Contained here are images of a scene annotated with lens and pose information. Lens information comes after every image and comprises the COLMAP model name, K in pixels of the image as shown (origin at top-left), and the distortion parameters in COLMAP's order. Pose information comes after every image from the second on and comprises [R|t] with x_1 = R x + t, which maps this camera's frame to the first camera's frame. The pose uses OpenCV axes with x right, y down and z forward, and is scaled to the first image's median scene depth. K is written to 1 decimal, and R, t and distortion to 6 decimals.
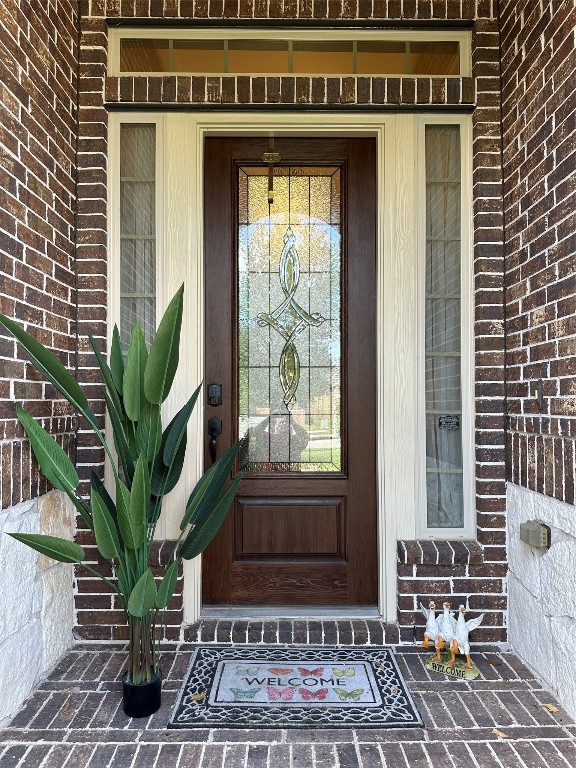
lens RADIAL K [[541.6, 0, 288.8], [0, 541.6, 385.6], [0, 0, 1]] dist [0.019601, -0.023240]
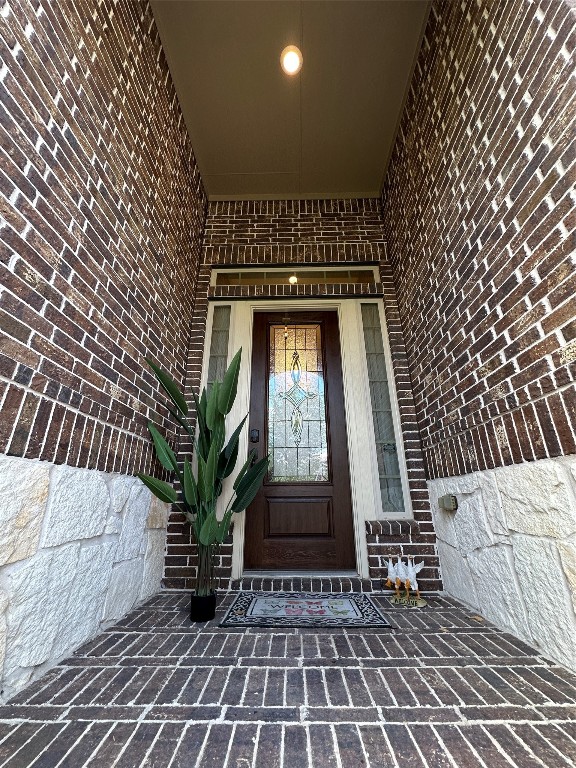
lens RADIAL K [[307.4, 0, 287.2], [0, 307.4, 386.9], [0, 0, 1]] dist [-0.003502, 0.000367]
pose [[0.999418, -0.017421, -0.029336, 0.001377], [0.006703, 0.943313, -0.331836, 0.217314], [0.033454, 0.331446, 0.942881, -0.006074]]
